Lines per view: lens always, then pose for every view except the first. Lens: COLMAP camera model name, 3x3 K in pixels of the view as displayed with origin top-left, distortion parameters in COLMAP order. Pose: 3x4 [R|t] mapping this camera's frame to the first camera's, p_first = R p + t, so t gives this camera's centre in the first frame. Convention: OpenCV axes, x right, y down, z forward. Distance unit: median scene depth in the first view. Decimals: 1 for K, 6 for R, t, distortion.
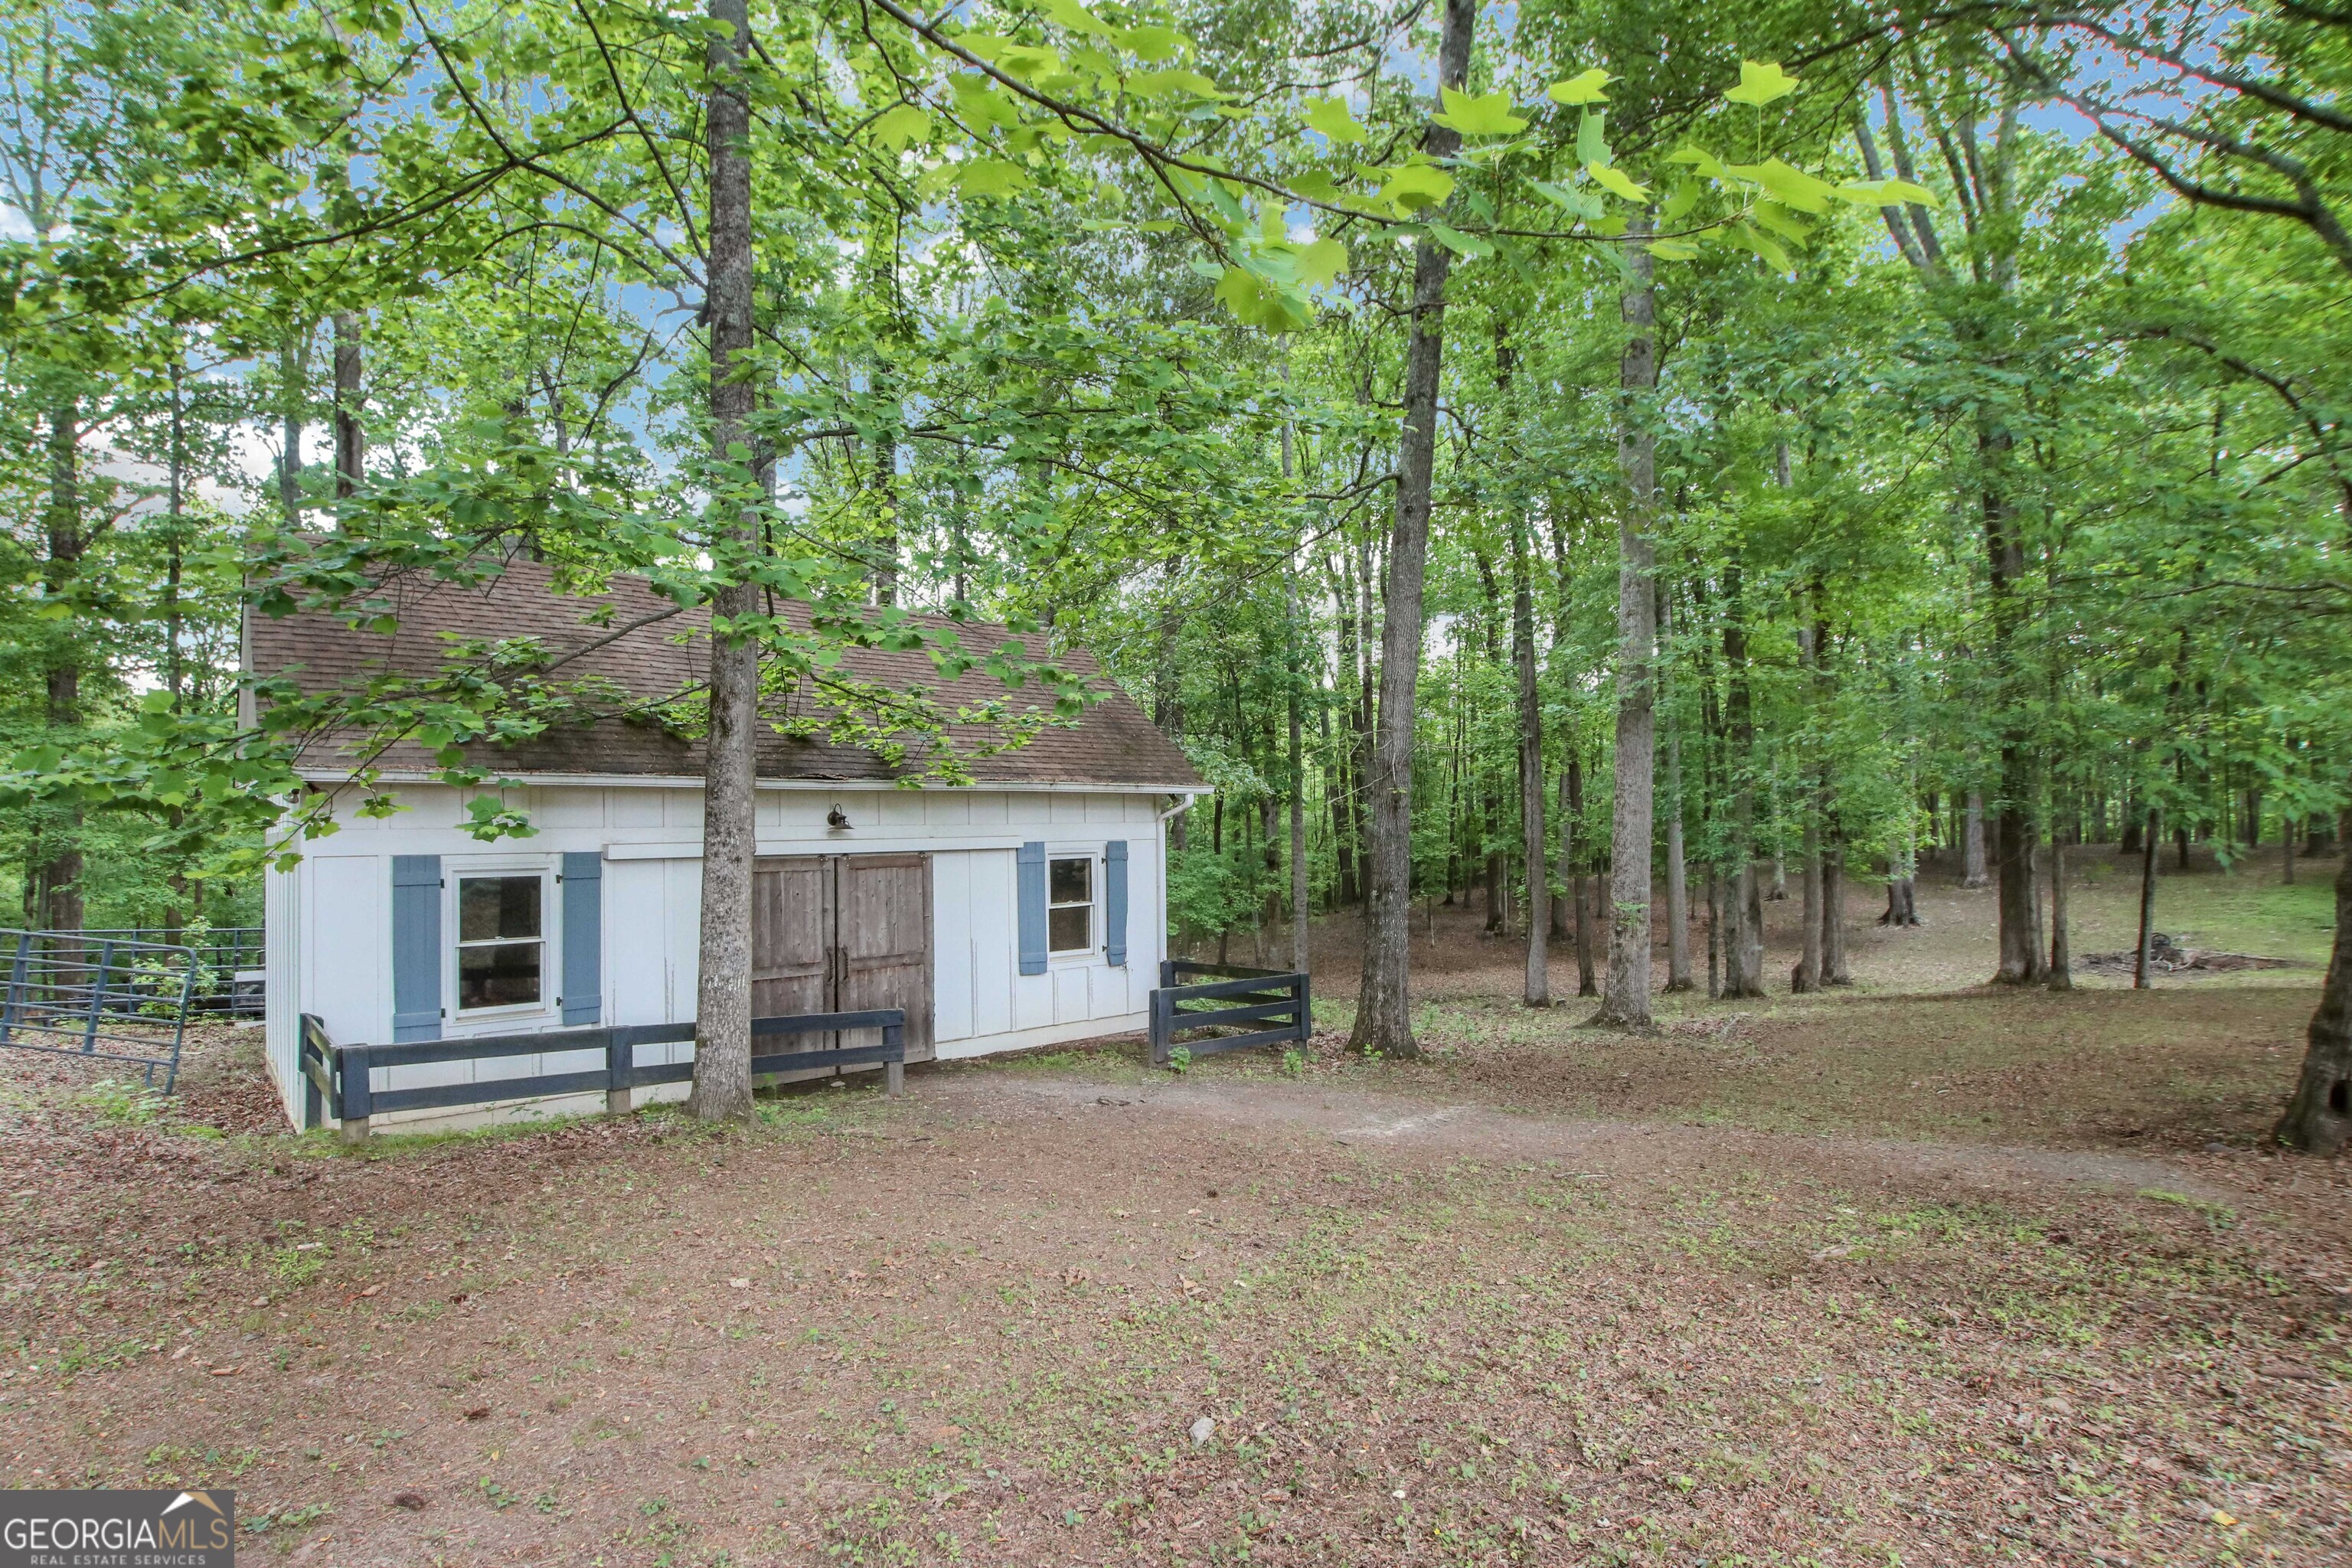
lens RADIAL K [[1120.6, 0, 1167.4], [0, 1120.6, 804.7], [0, 0, 1]] dist [-0.027615, 0.001721]
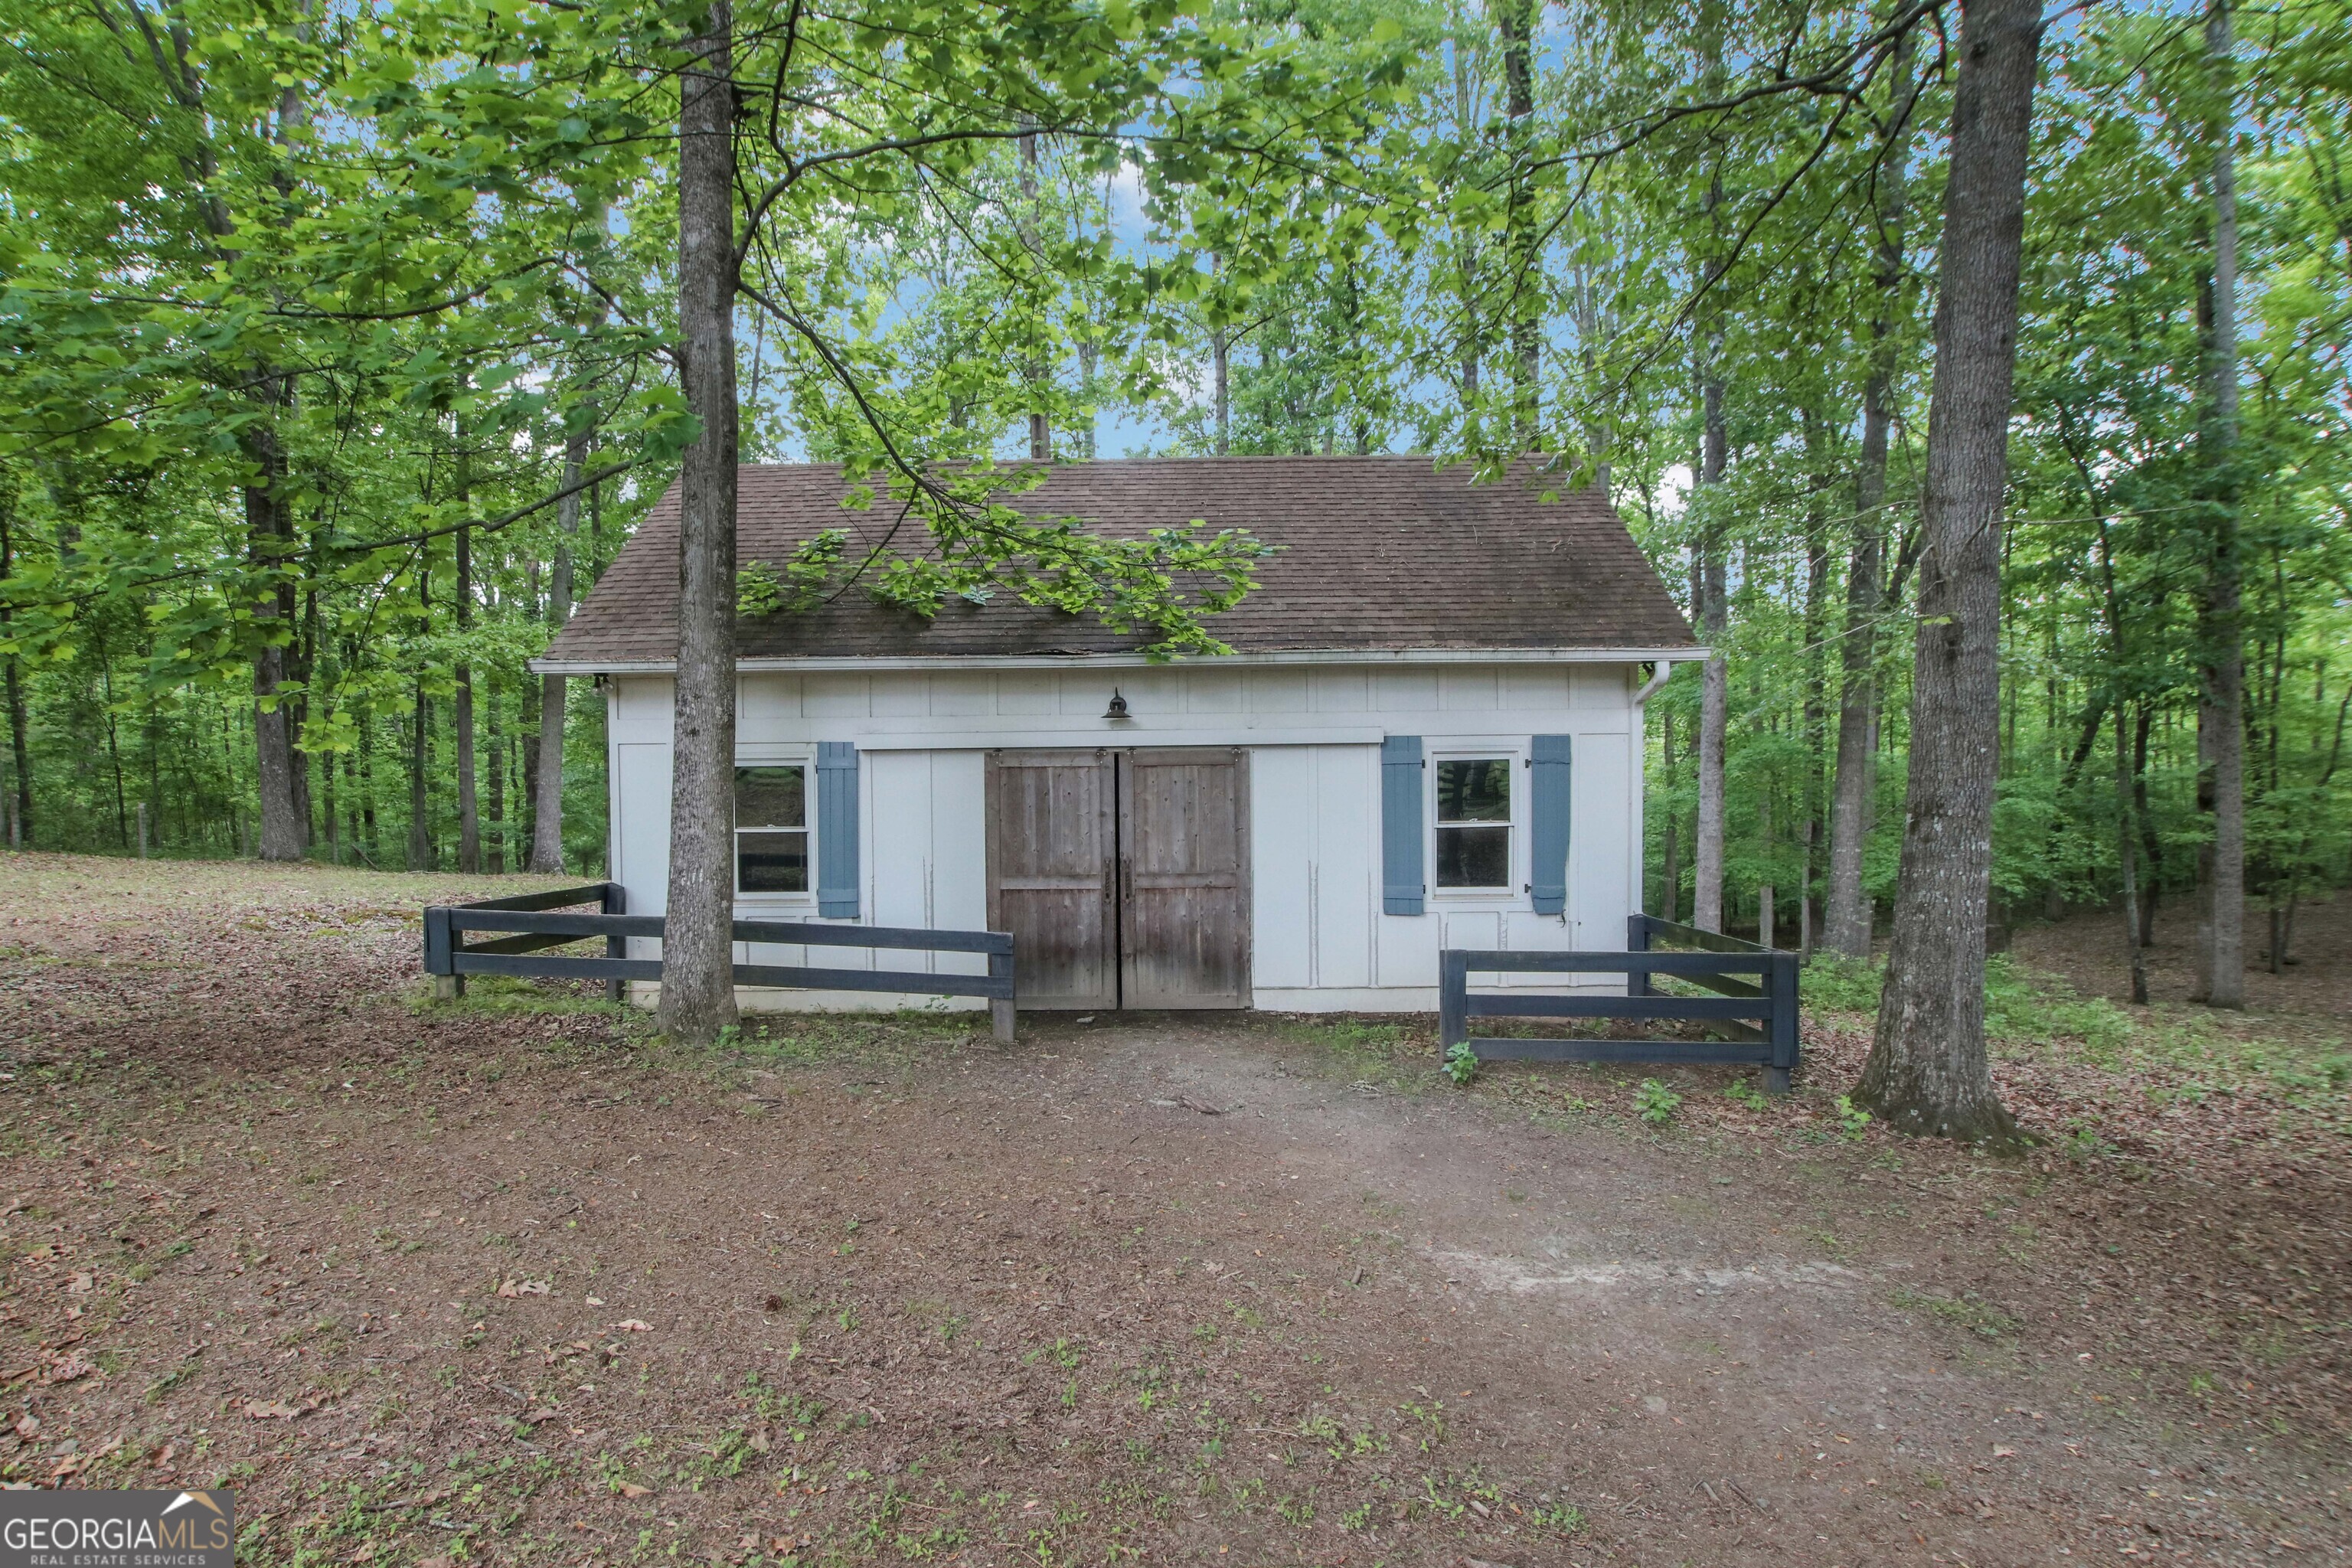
lens RADIAL K [[1120.6, 0, 1167.4], [0, 1120.6, 804.7], [0, 0, 1]] dist [-0.027615, 0.001721]
pose [[0.740617, 0.025287, -0.671452, 0.296367], [0.014780, 0.998437, 0.053903, 0.041790], [0.671765, -0.049846, 0.739085, 0.401563]]
